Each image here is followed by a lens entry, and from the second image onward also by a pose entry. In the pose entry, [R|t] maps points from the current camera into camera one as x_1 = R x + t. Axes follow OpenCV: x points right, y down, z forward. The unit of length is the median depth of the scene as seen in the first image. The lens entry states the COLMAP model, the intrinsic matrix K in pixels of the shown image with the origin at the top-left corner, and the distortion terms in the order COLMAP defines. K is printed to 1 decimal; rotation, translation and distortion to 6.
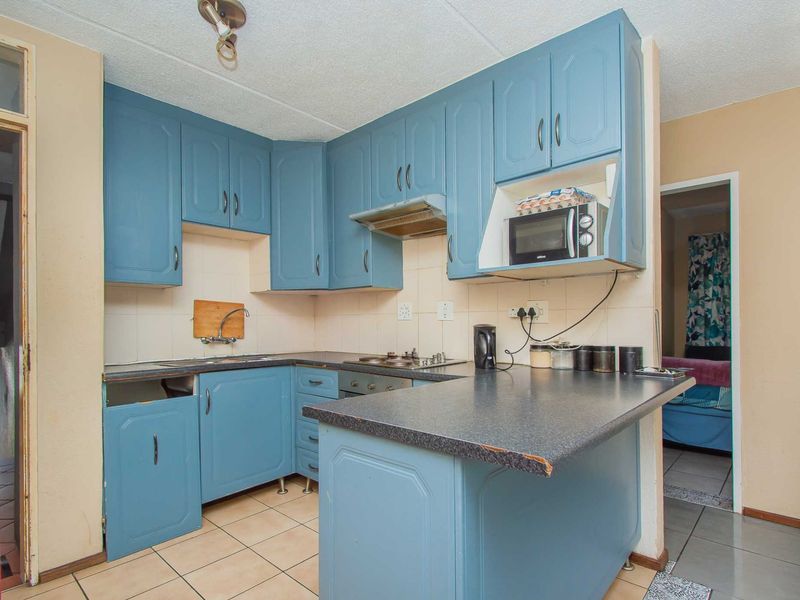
lens RADIAL K [[441.9, 0, 403.3], [0, 441.9, 314.5], [0, 0, 1]] dist [0.006786, -0.000920]
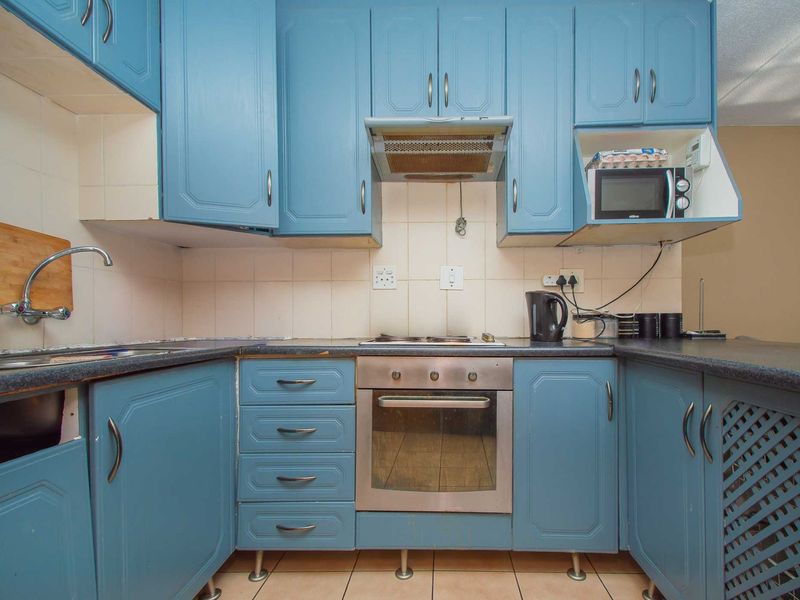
lens RADIAL K [[421.6, 0, 428.7], [0, 421.6, 318.5], [0, 0, 1]] dist [0.021731, -0.006267]
pose [[0.736100, 0.006064, 0.676845, -0.531548], [-0.007599, 0.999971, -0.000695, 0.077713], [-0.676830, -0.004631, 0.736125, 0.546024]]
